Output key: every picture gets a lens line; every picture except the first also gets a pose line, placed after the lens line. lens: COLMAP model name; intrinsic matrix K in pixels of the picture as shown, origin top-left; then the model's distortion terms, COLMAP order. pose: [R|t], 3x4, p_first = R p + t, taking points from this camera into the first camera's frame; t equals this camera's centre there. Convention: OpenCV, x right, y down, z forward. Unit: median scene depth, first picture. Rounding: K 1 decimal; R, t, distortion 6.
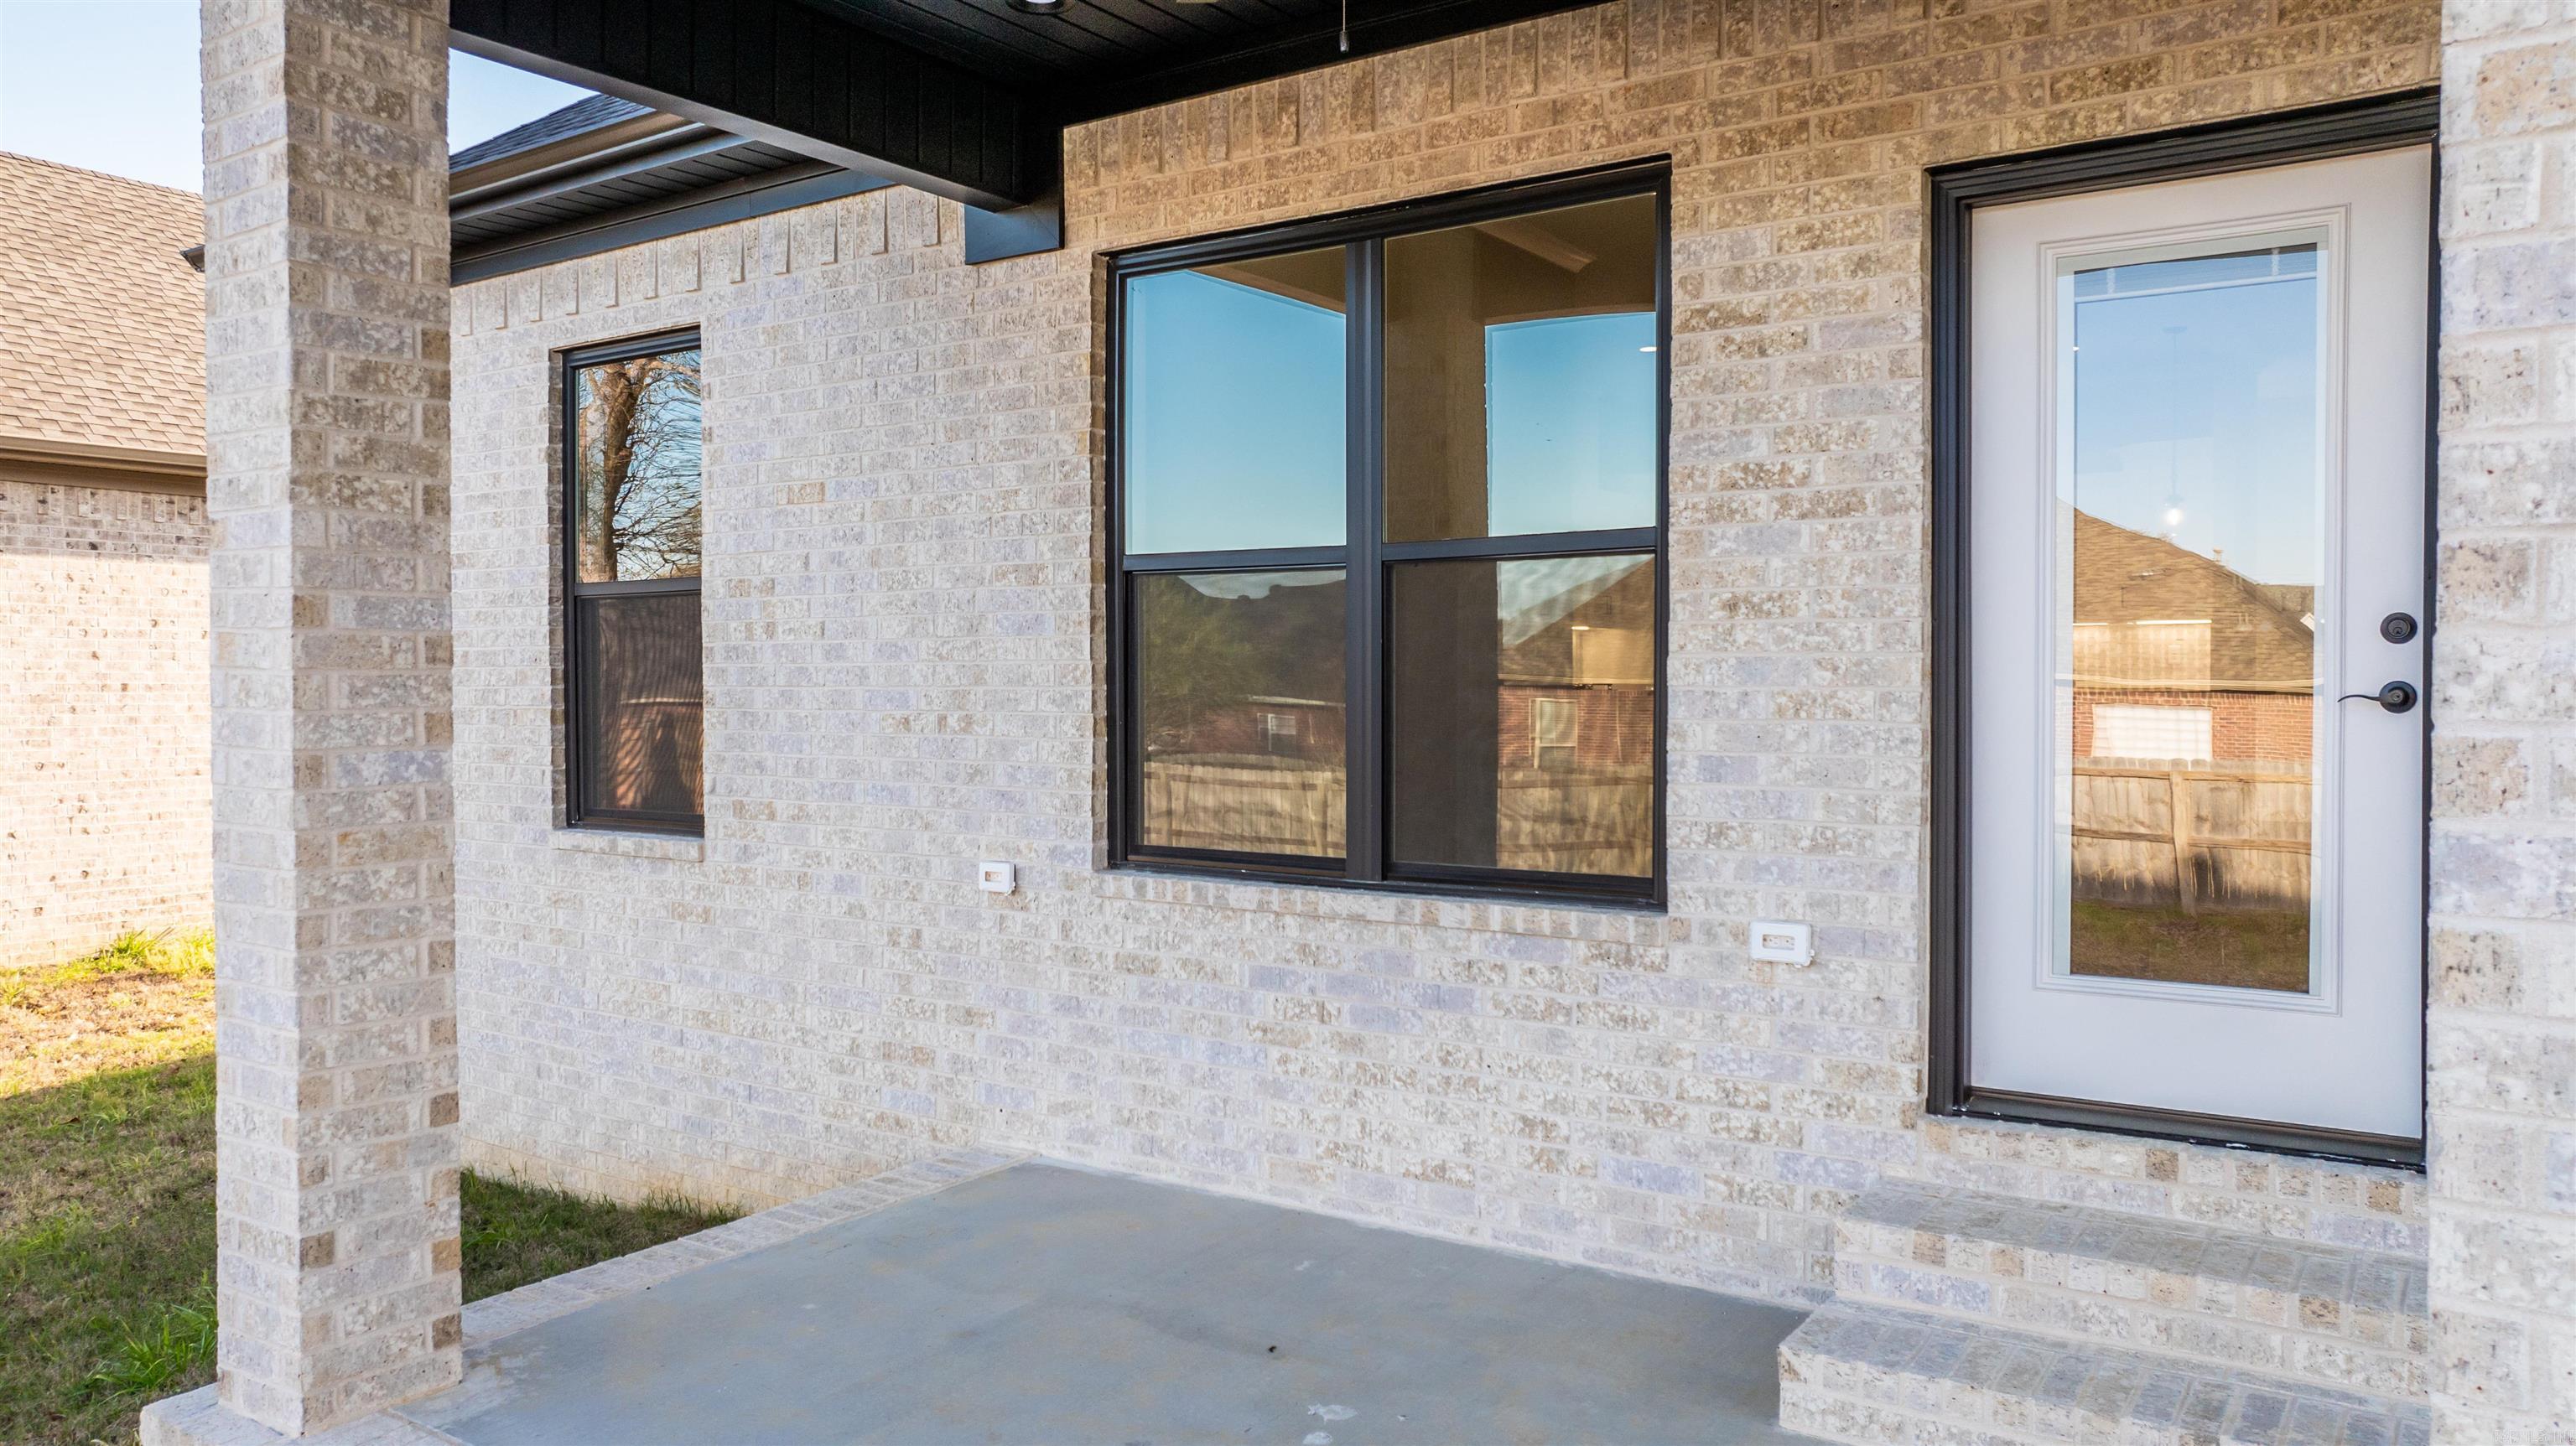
lens RADIAL K [[1798.1, 0, 1288.0], [0, 1798.1, 723.0], [0, 0, 1]] dist [-0.009160, -0.025460]
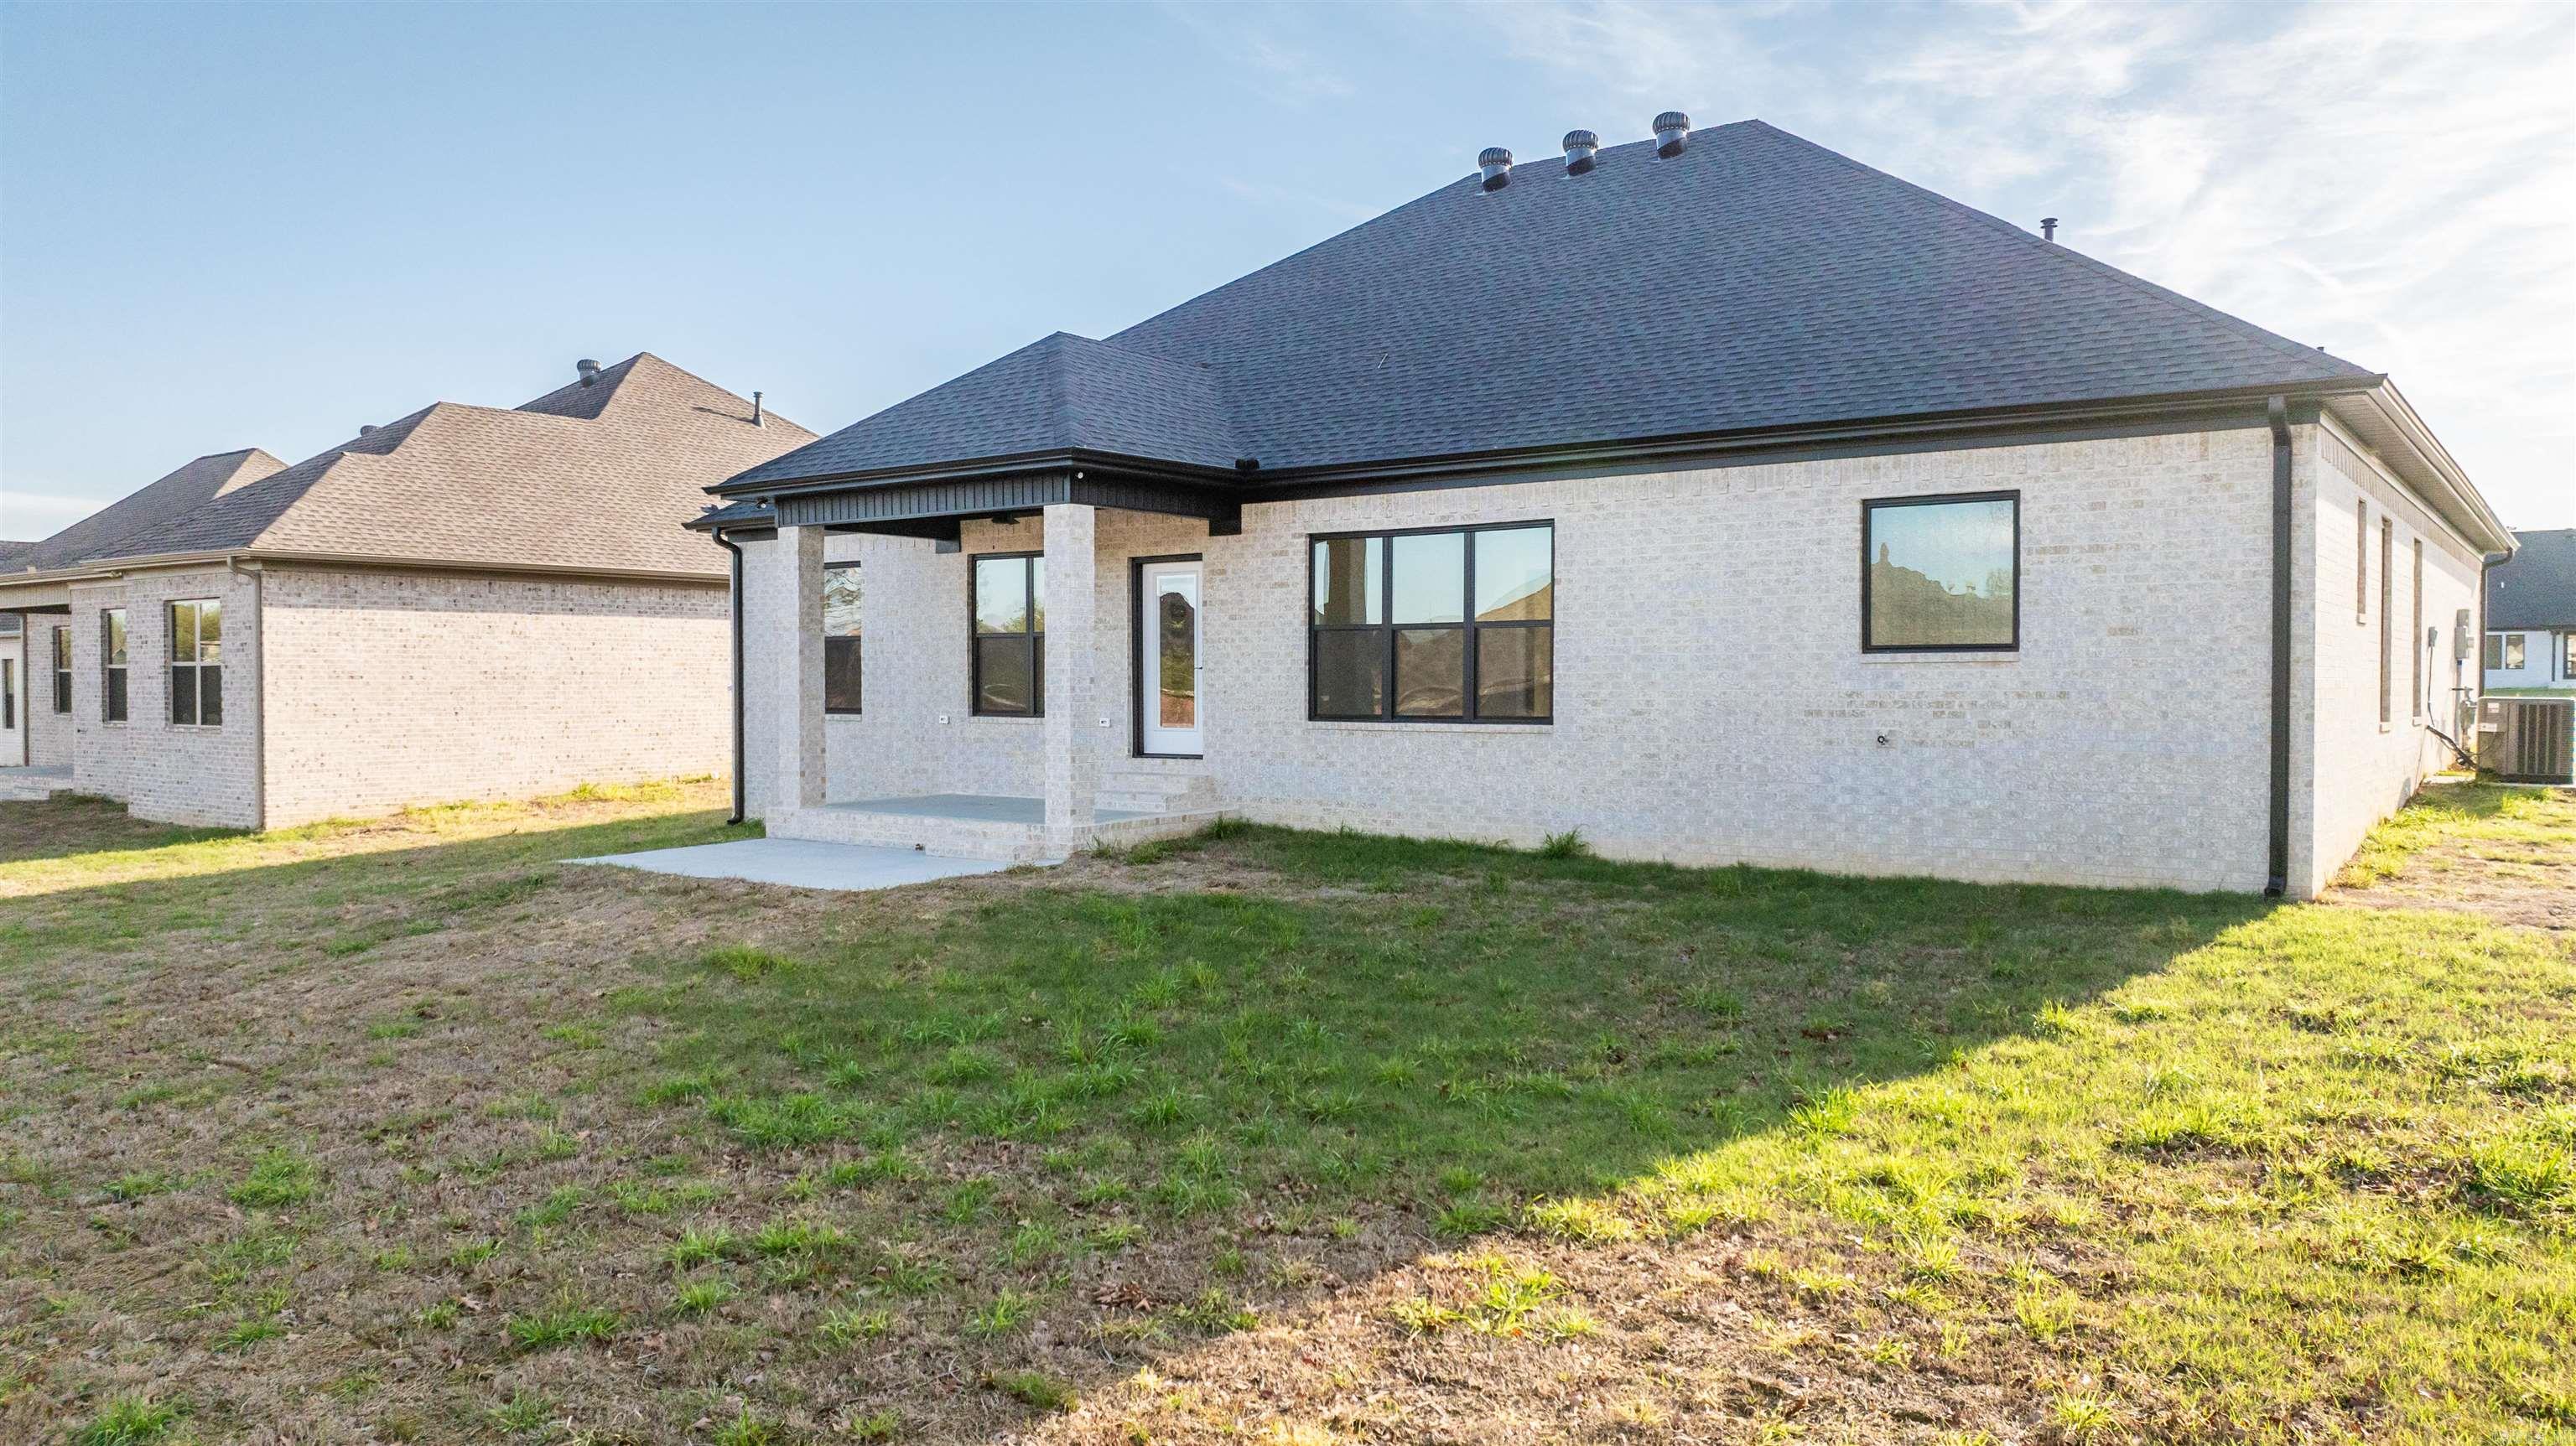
lens RADIAL K [[1854.5, 0, 1290.7], [0, 1854.5, 783.4], [0, 0, 1]] dist [-0.073563, -0.000079]
pose [[0.999465, 0.004102, -0.032439, 0.712769], [-0.003084, 0.999503, 0.031376, 0.100733], [0.032552, -0.031259, 0.998981, -2.938806]]
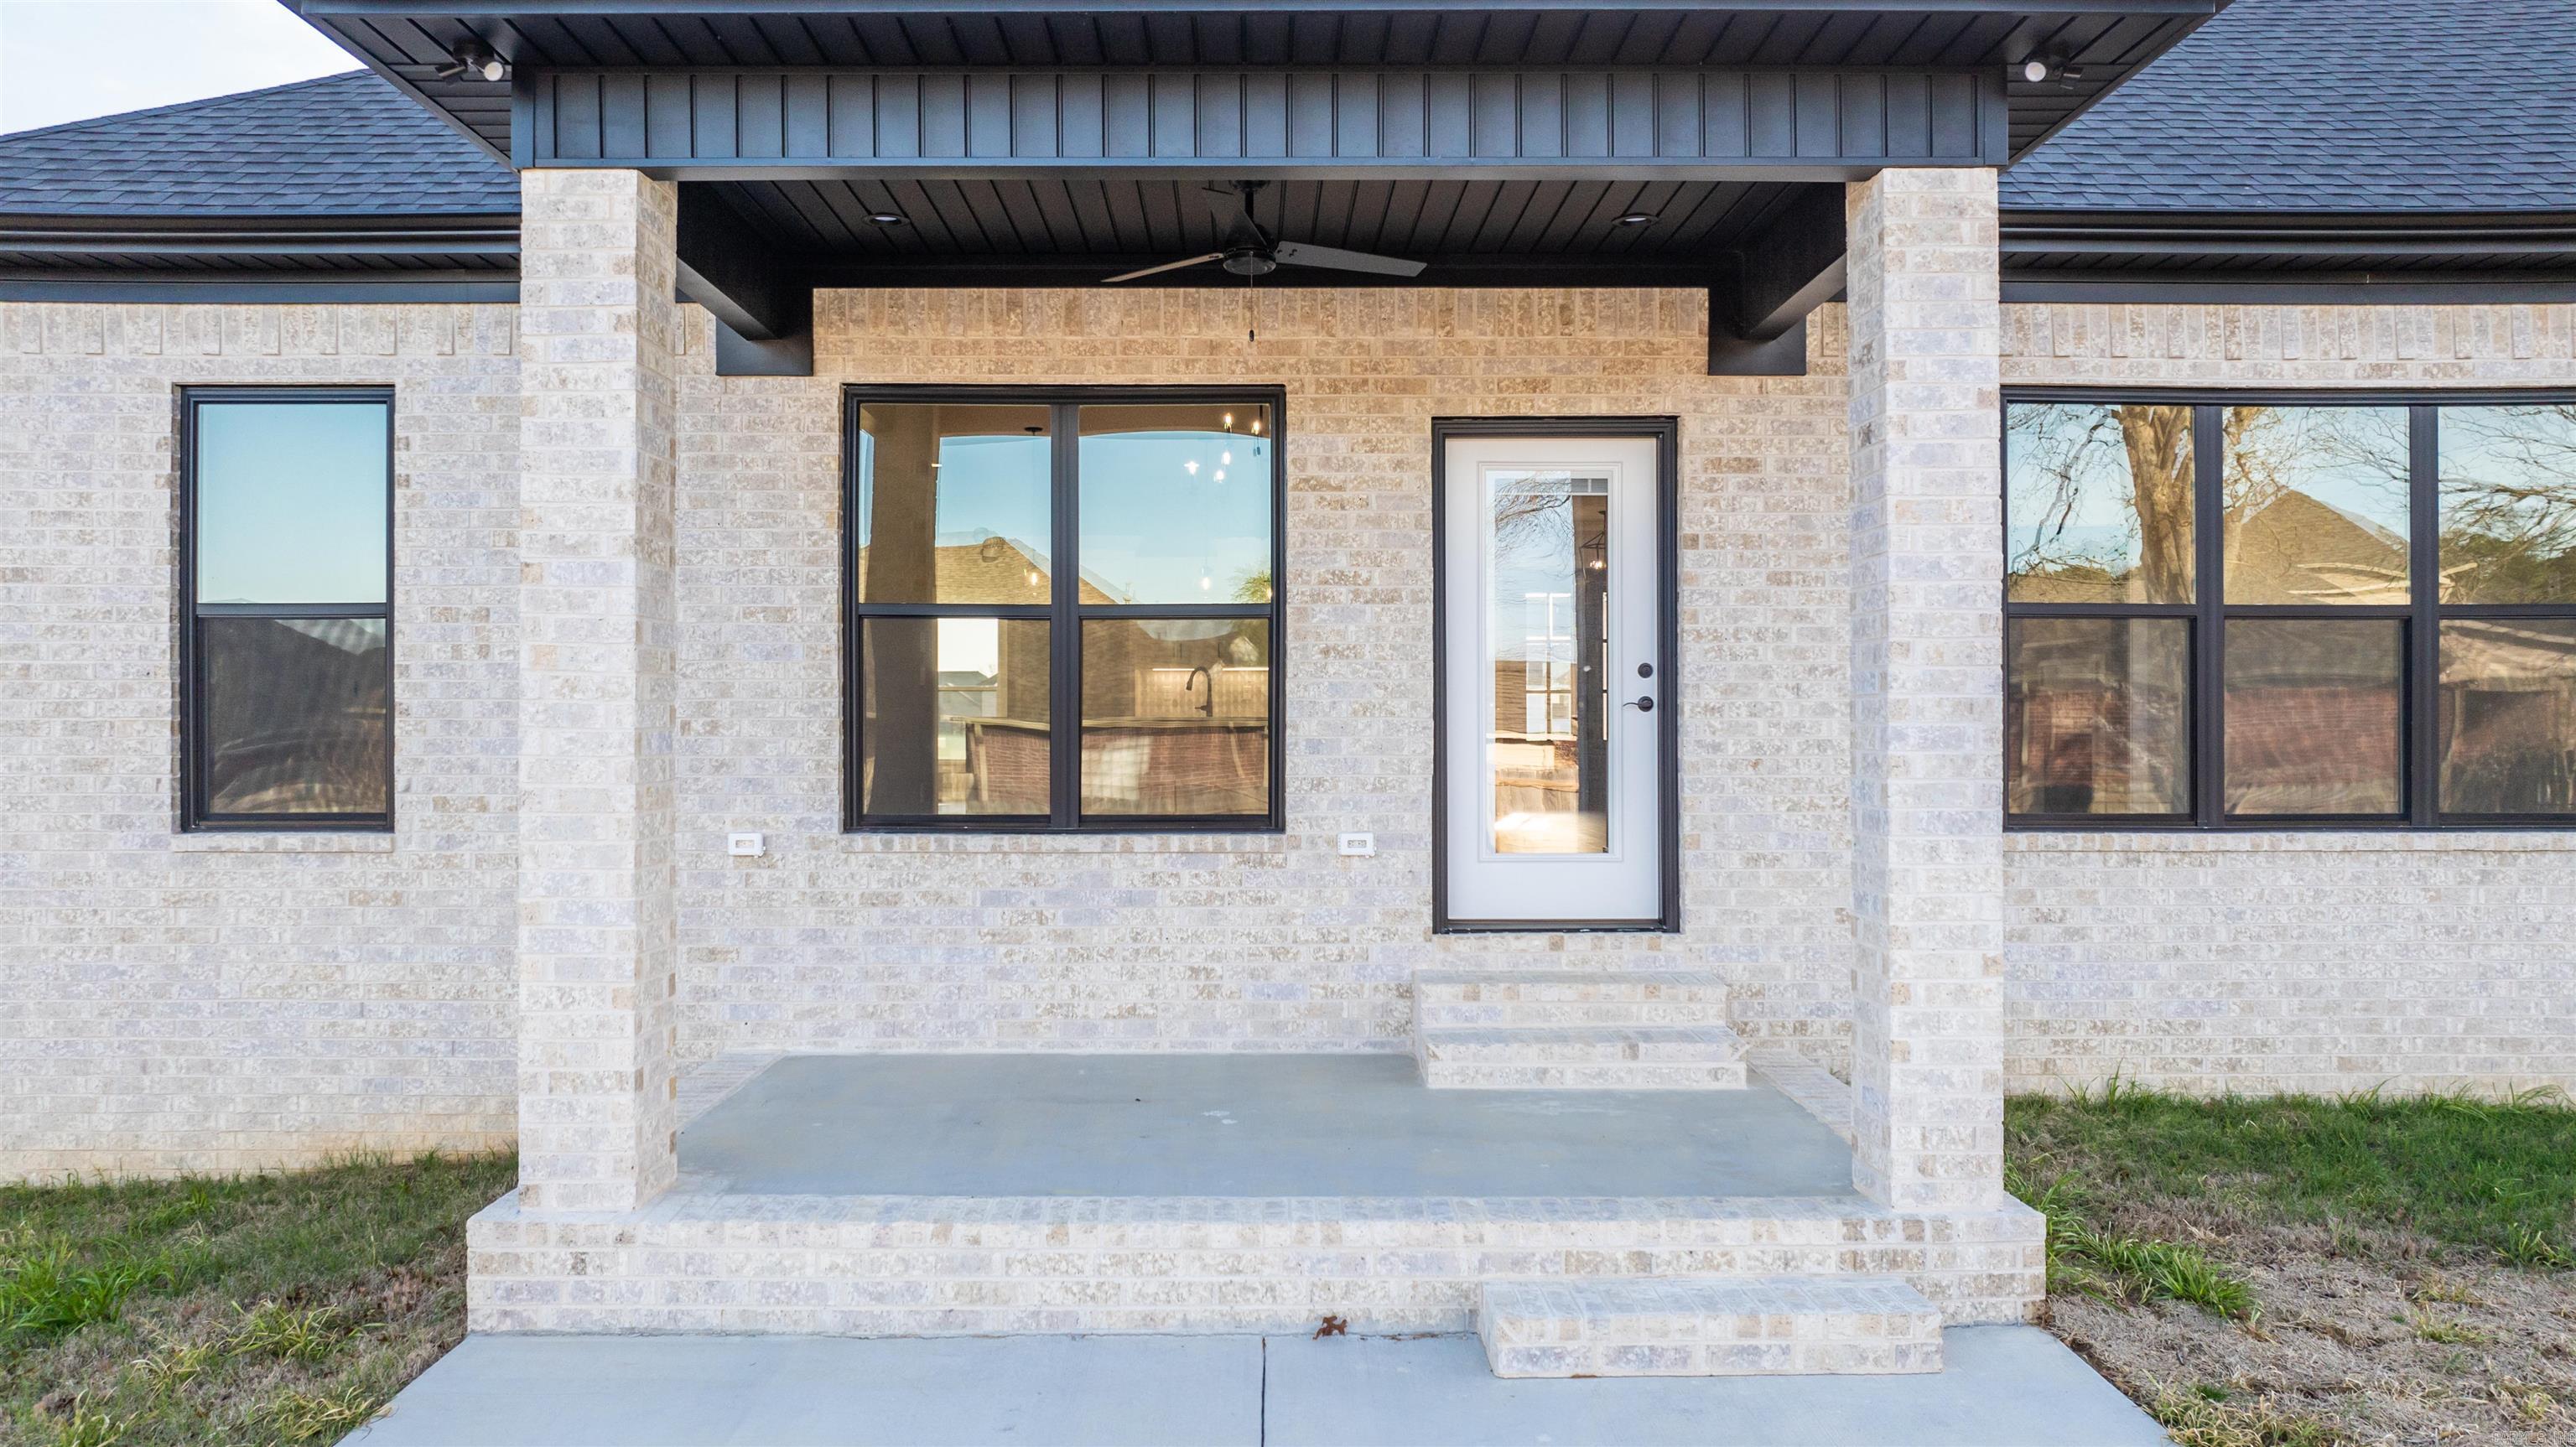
lens RADIAL K [[1825.8, 0, 1267.7], [0, 1825.8, 724.4], [0, 0, 1]] dist [-0.013841, -0.004690]
pose [[0.822064, 0.001419, 0.569394, -0.639017], [0.012162, 0.999725, -0.020050, 0.031365], [-0.569266, 0.023407, 0.821820, -0.327967]]
